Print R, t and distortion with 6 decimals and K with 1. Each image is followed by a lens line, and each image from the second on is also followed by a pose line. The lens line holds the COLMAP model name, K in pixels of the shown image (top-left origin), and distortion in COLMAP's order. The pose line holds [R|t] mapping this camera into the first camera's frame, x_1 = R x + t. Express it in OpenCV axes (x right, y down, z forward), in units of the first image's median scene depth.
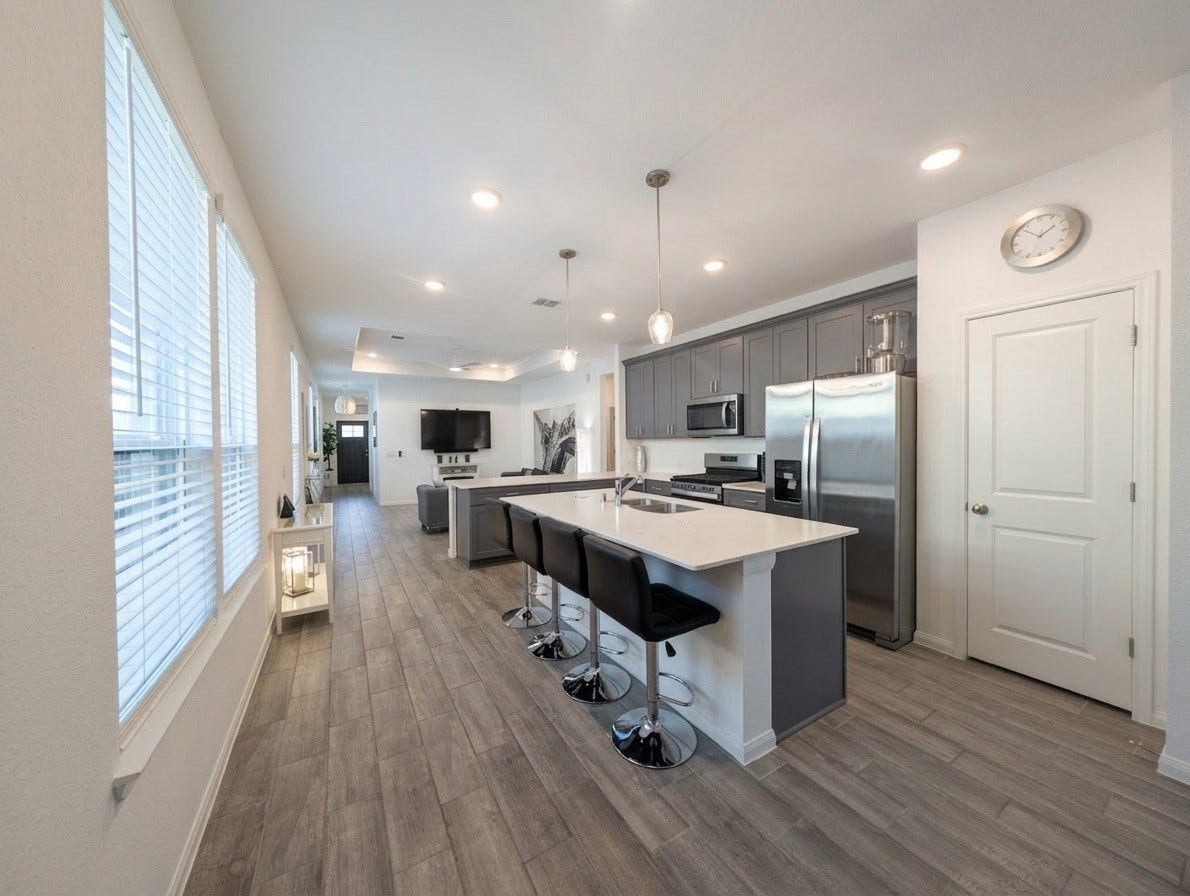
lens RADIAL K [[420.4, 0, 596.2], [0, 420.4, 445.2], [0, 0, 1]] dist [0.005509, -0.000971]
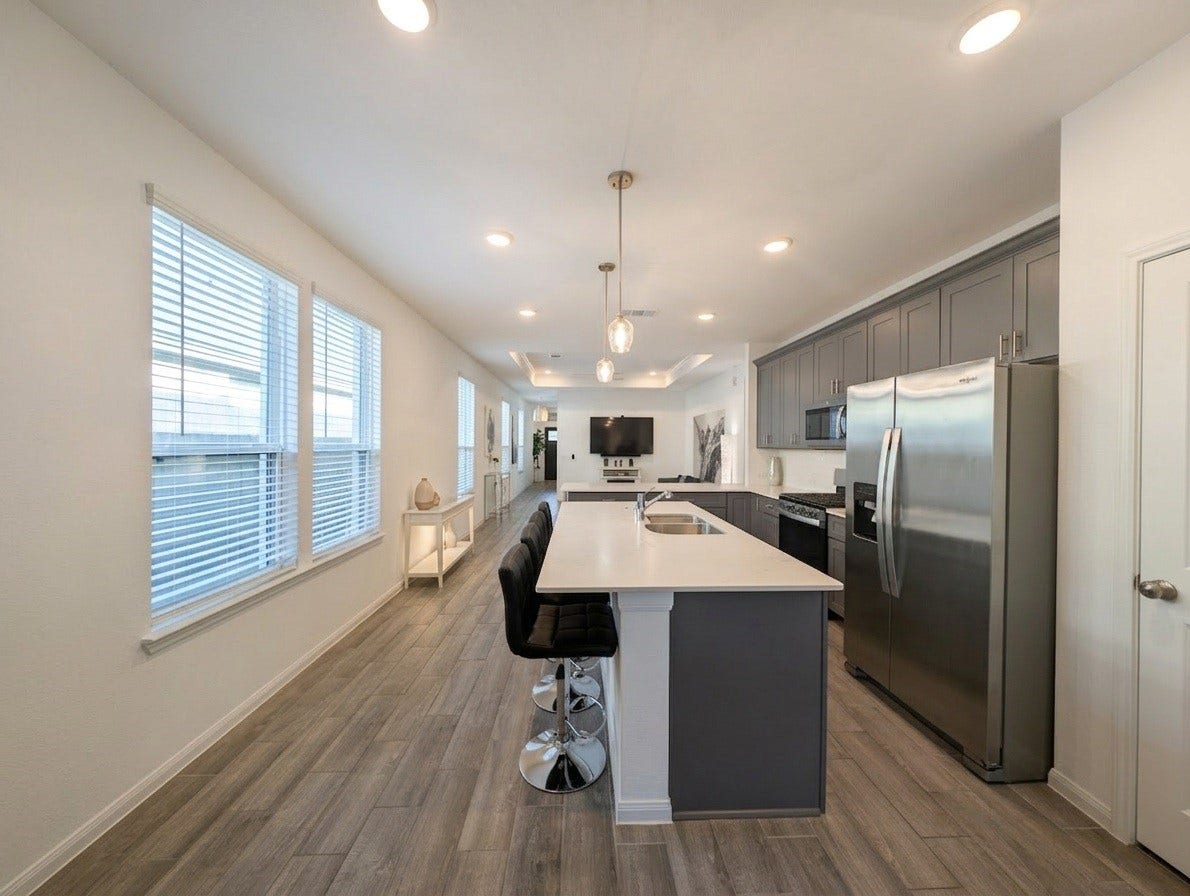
lens RADIAL K [[420.4, 0, 594.8], [0, 420.4, 445.2], [0, 0, 1]] dist [0.005509, -0.000971]
pose [[0.876387, 0.017248, -0.481298, 0.228262], [-0.022013, 0.999749, -0.004255, -0.011398], [0.481104, 0.014324, 0.876547, 0.057802]]
